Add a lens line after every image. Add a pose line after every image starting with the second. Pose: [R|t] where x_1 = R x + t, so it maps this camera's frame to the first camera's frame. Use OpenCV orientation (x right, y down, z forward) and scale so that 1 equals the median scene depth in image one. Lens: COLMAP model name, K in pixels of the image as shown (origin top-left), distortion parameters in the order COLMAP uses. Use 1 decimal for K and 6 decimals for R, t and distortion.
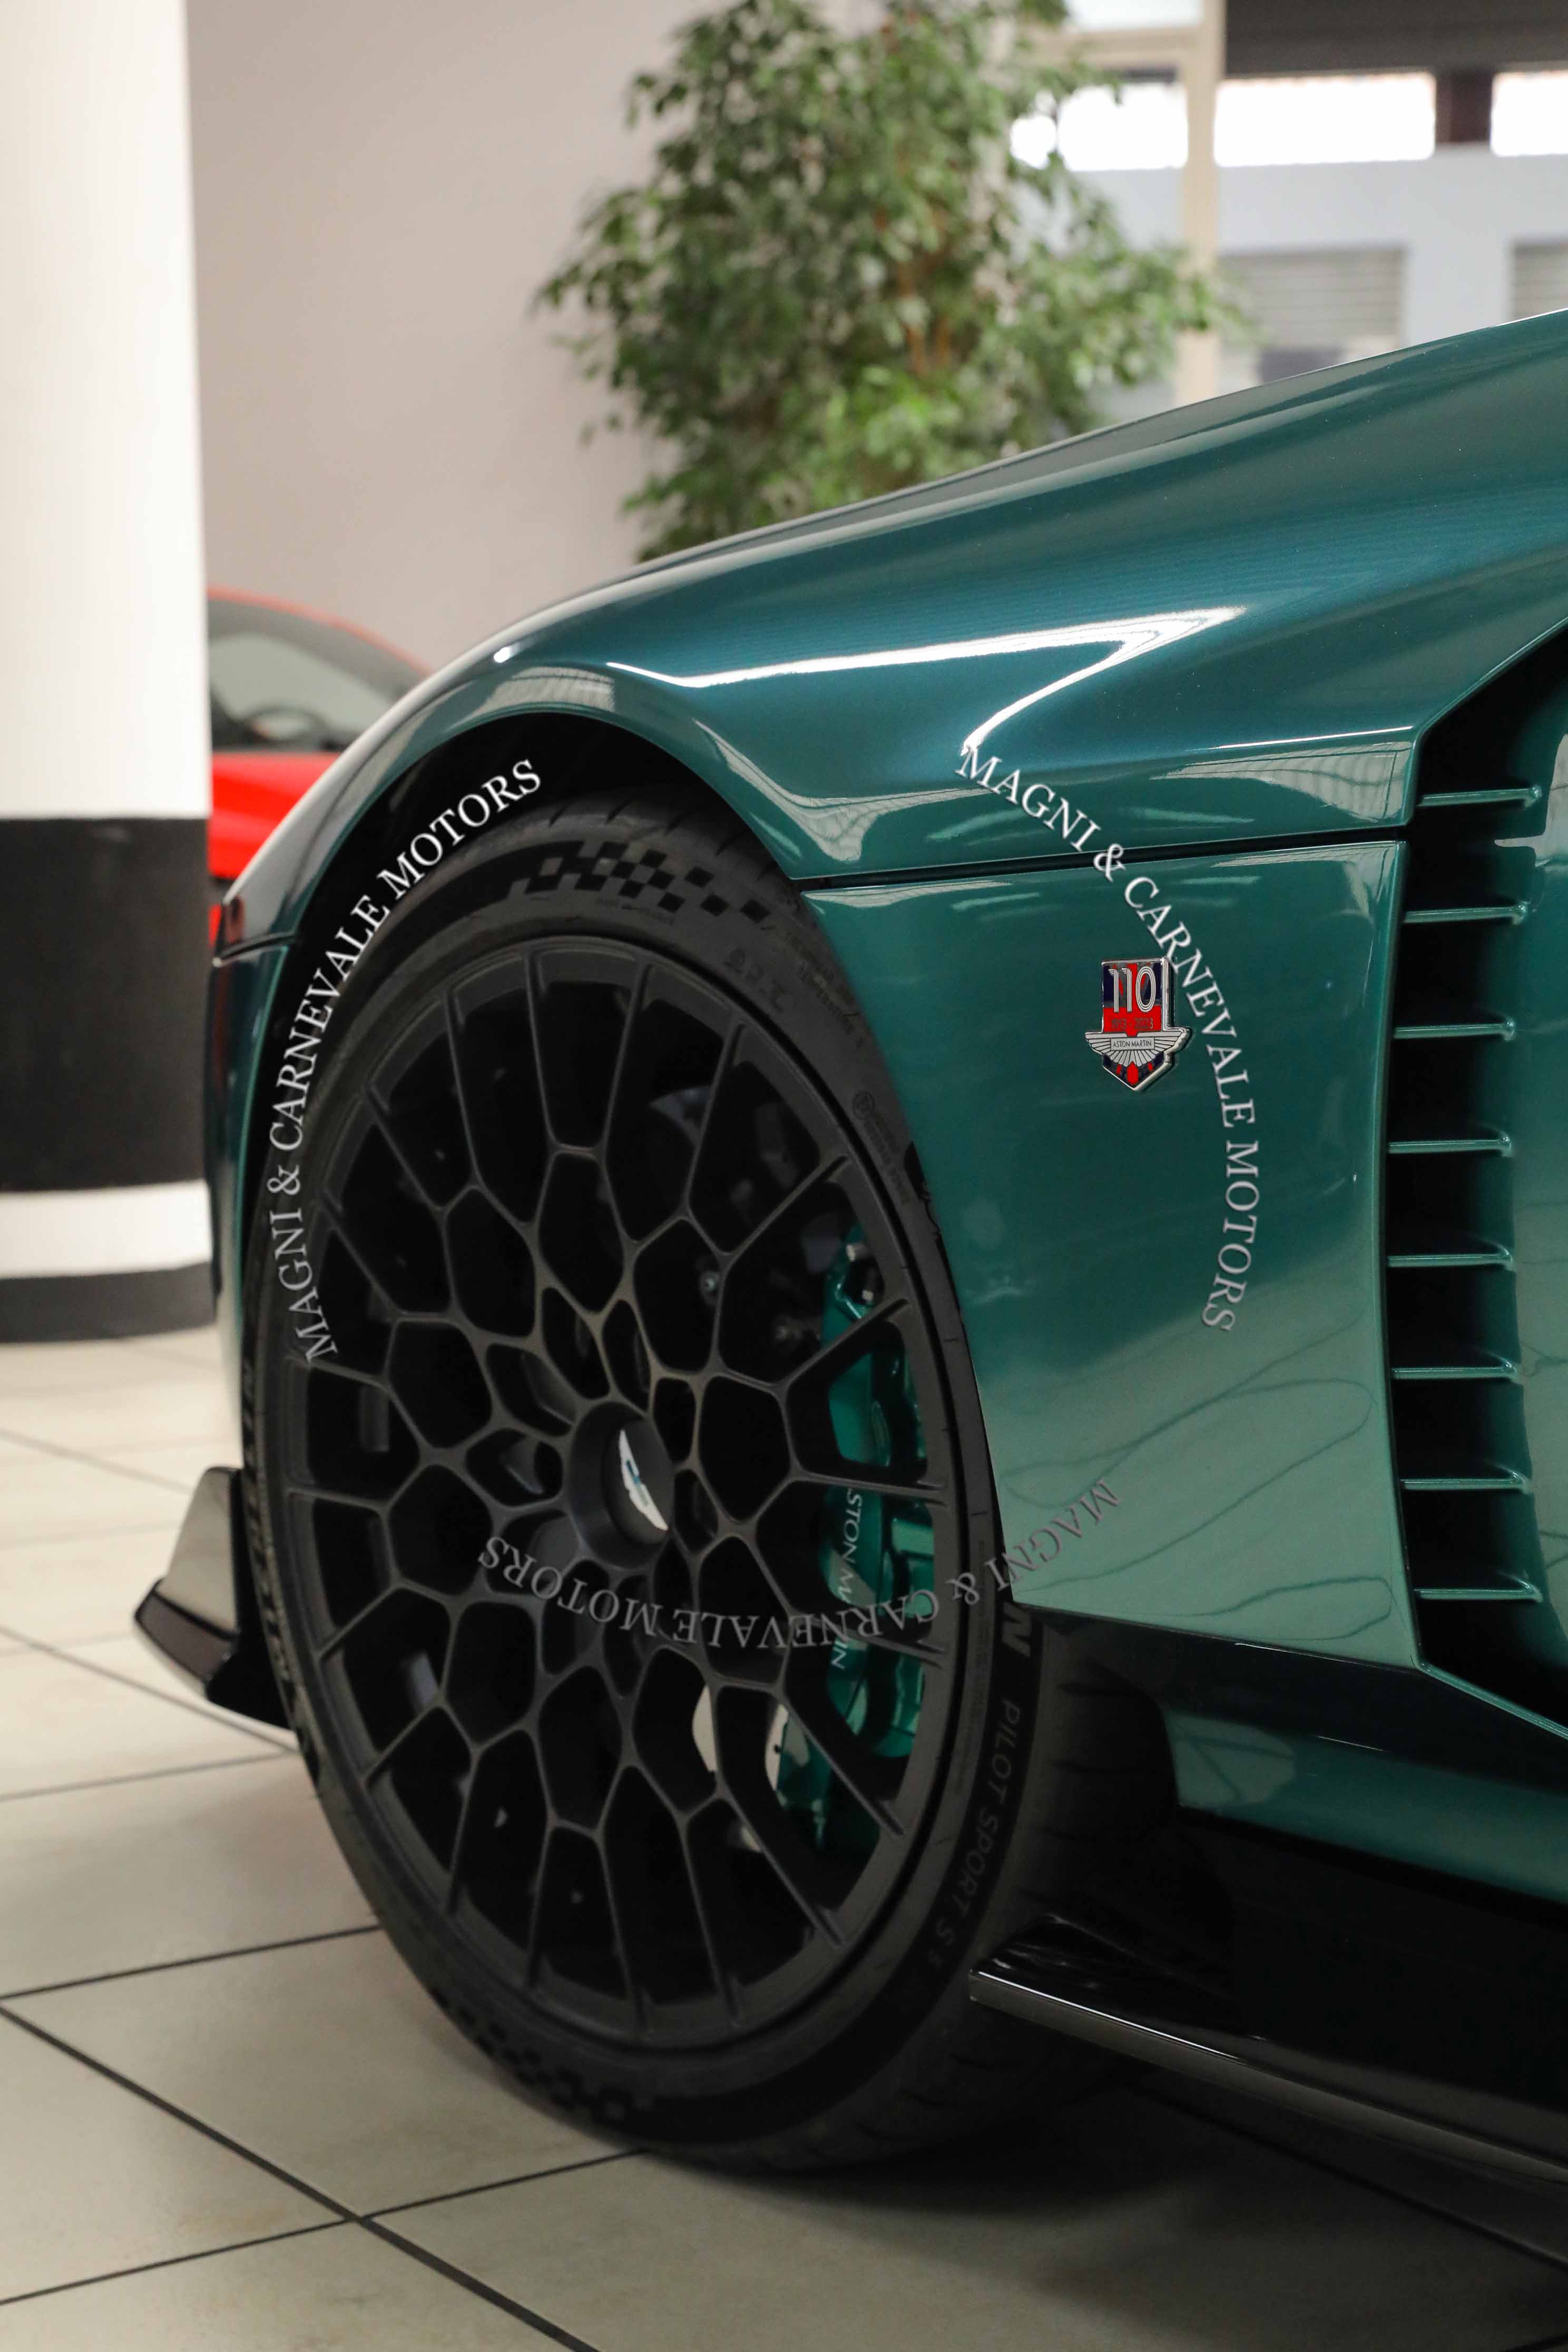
lens RADIAL K [[3954.3, 0, 768.3], [0, 3954.3, 1212.2], [0, 0, 1]] dist [0.144125, 0.094136]
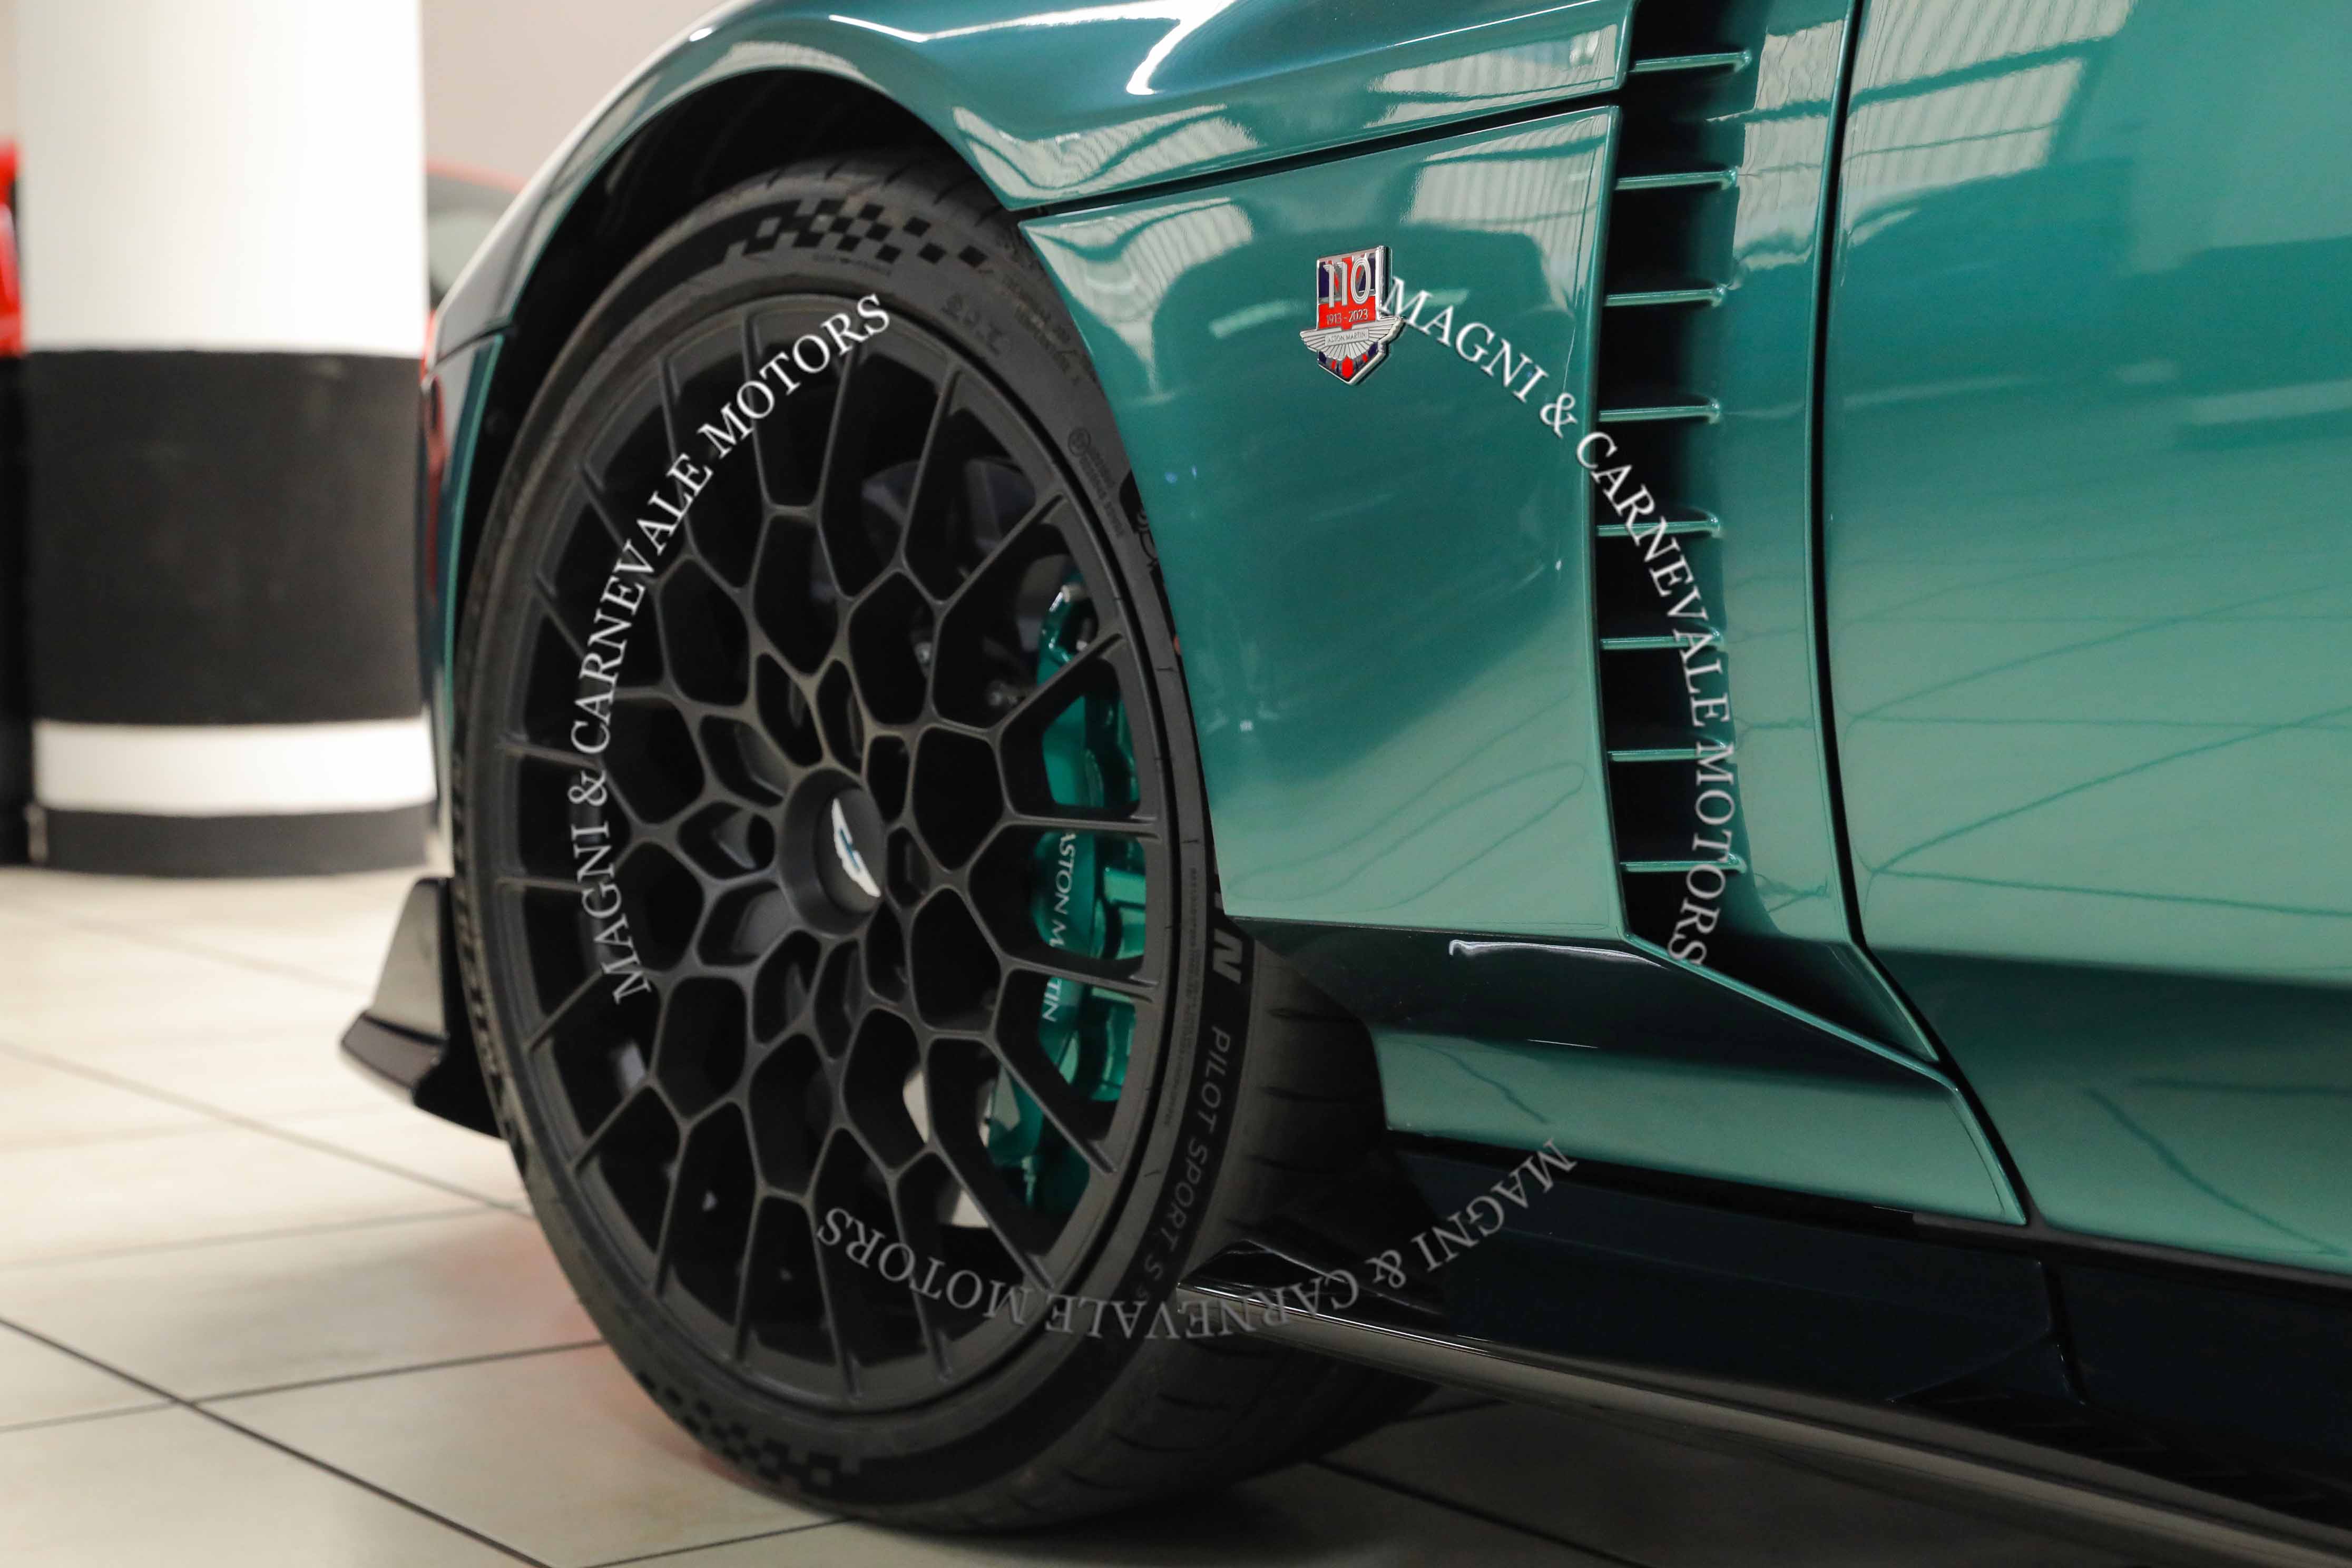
lens RADIAL K [[3954.3, 0, 1127.8], [0, 3954.3, 790.0], [0, 0, 1]] dist [0.144125, 0.094136]
pose [[0.999330, 0.008444, 0.035623, 0.001251], [-0.007760, 0.999784, -0.019294, 0.074237], [-0.035778, 0.019005, 0.999179, -0.000488]]
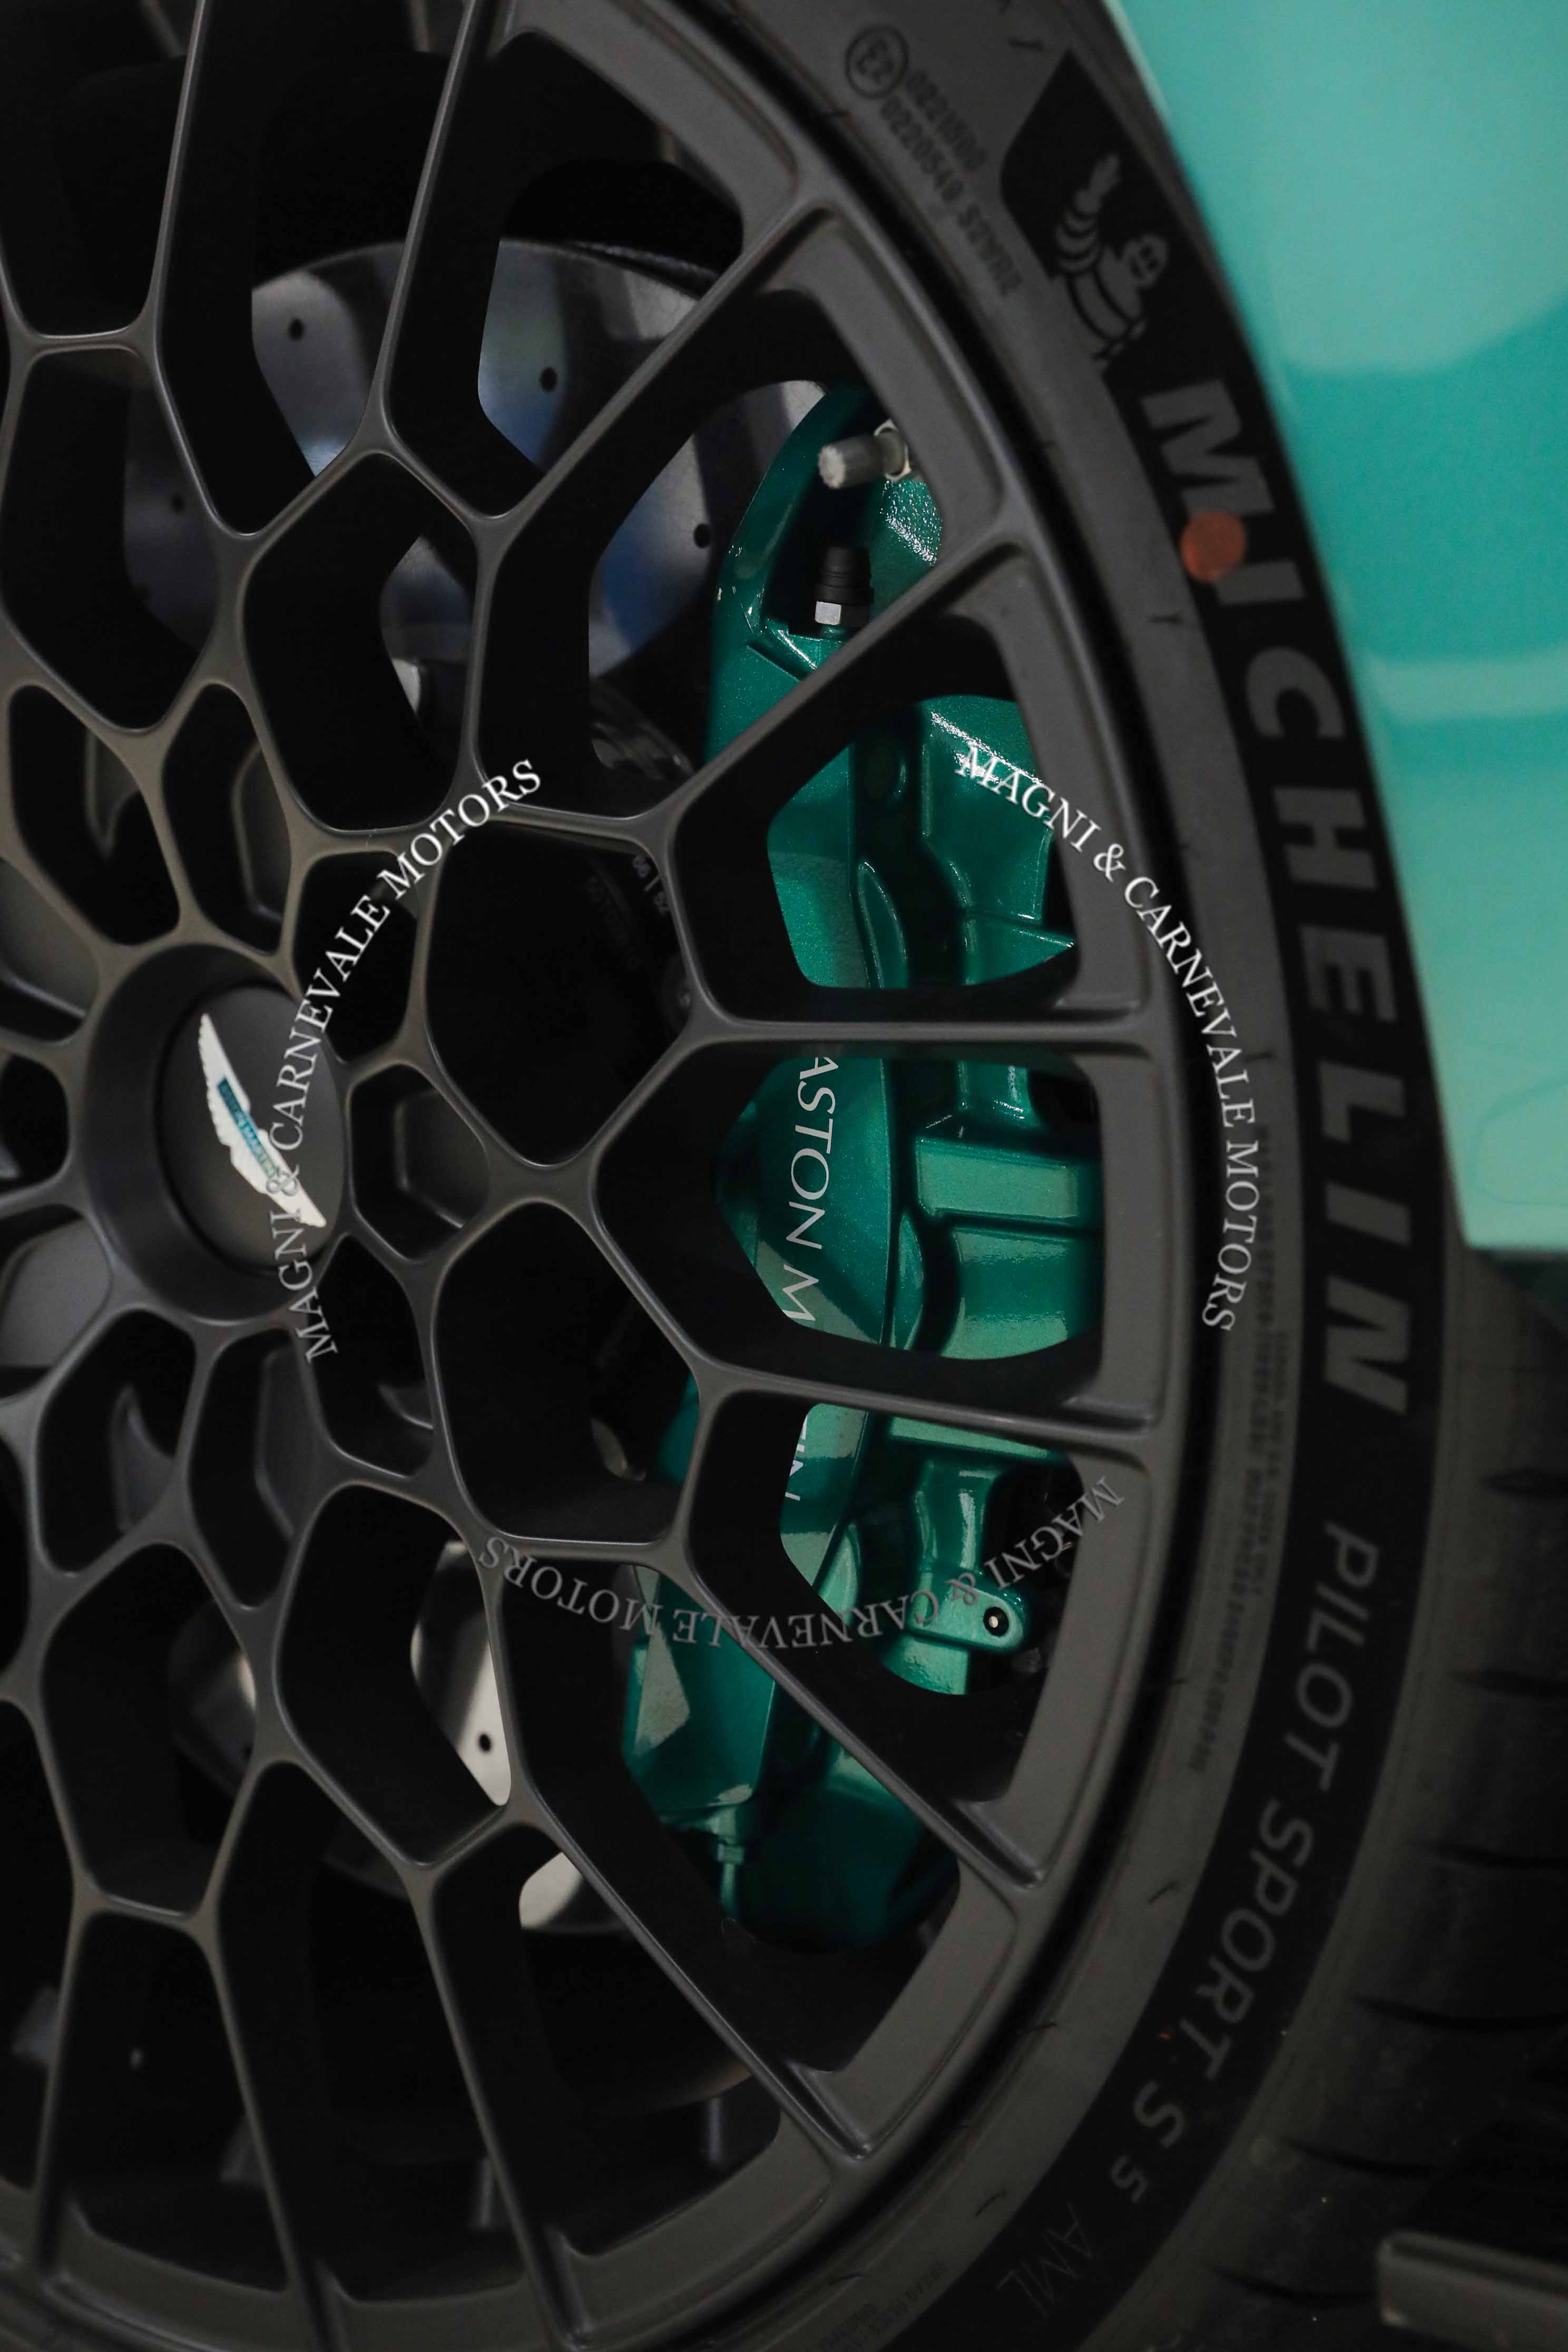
lens RADIAL K [[4368.5, 0, 784.0], [0, 4368.5, 1176.0], [0, 0, 1]] dist [0.059364, 0.187699]
pose [[0.983510, -0.047544, 0.174490, -0.061739], [0.045445, 0.998839, 0.016009, 0.070925], [-0.175048, -0.007815, 0.984529, 0.524548]]
